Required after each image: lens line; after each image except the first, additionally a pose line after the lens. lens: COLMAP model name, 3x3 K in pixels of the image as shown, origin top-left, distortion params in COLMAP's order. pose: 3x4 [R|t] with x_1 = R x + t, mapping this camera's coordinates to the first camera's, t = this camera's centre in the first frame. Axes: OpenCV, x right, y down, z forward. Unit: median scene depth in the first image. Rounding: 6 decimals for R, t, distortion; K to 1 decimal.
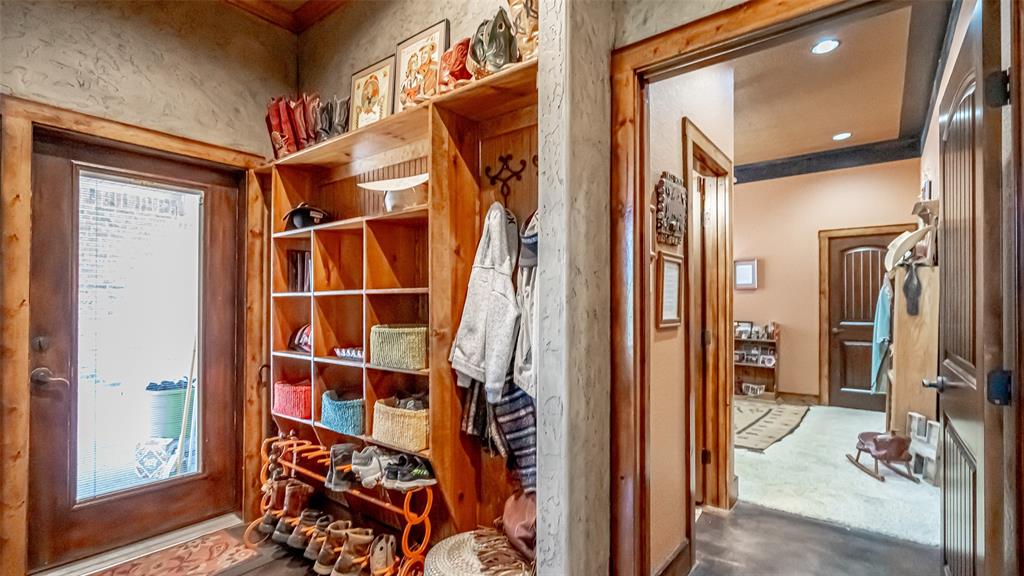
lens RADIAL K [[463.6, 0, 513.1], [0, 463.6, 303.1], [0, 0, 1]] dist [-0.003480, 0.002310]
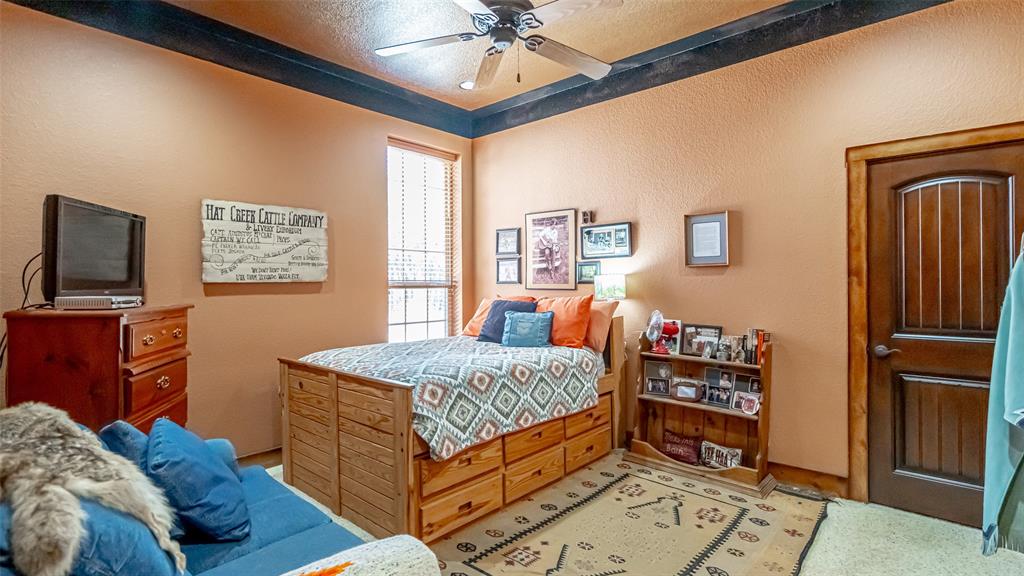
lens RADIAL K [[463.6, 0, 514.9], [0, 463.6, 284.9], [0, 0, 1]] dist [-0.003480, 0.002310]
pose [[0.998192, -0.007729, -0.059611, 0.323029], [0.008072, 0.999952, 0.005507, -0.014556], [0.059565, -0.005978, 0.998207, 0.466510]]
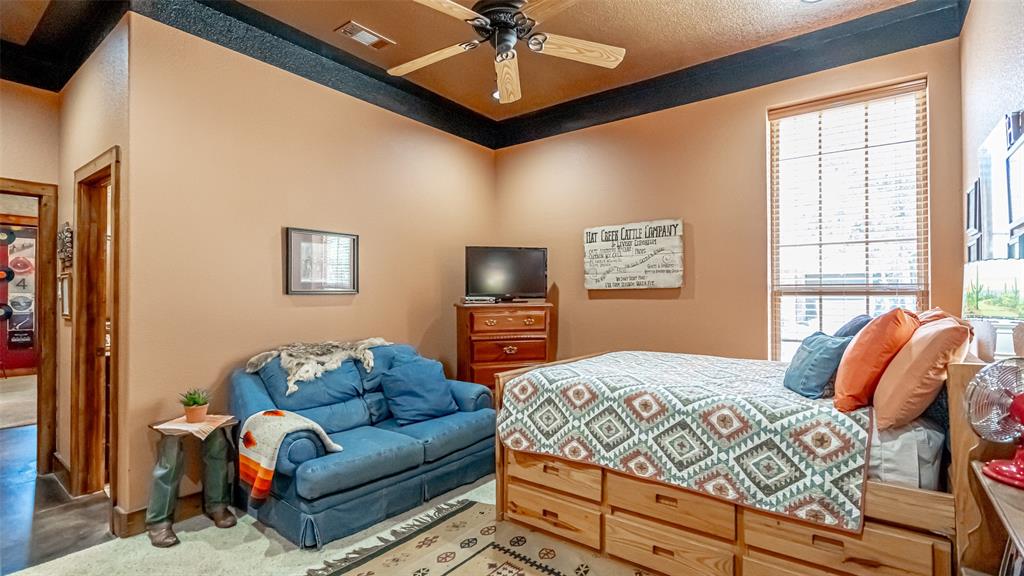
lens RADIAL K [[463.6, 0, 515.4], [0, 463.6, 290.7], [0, 0, 1]] dist [-0.003480, 0.002310]
pose [[0.060191, -0.011653, -0.998119, 0.656125], [0.005910, 0.999918, -0.011318, -0.007453], [0.998169, -0.005217, 0.060255, 0.816739]]
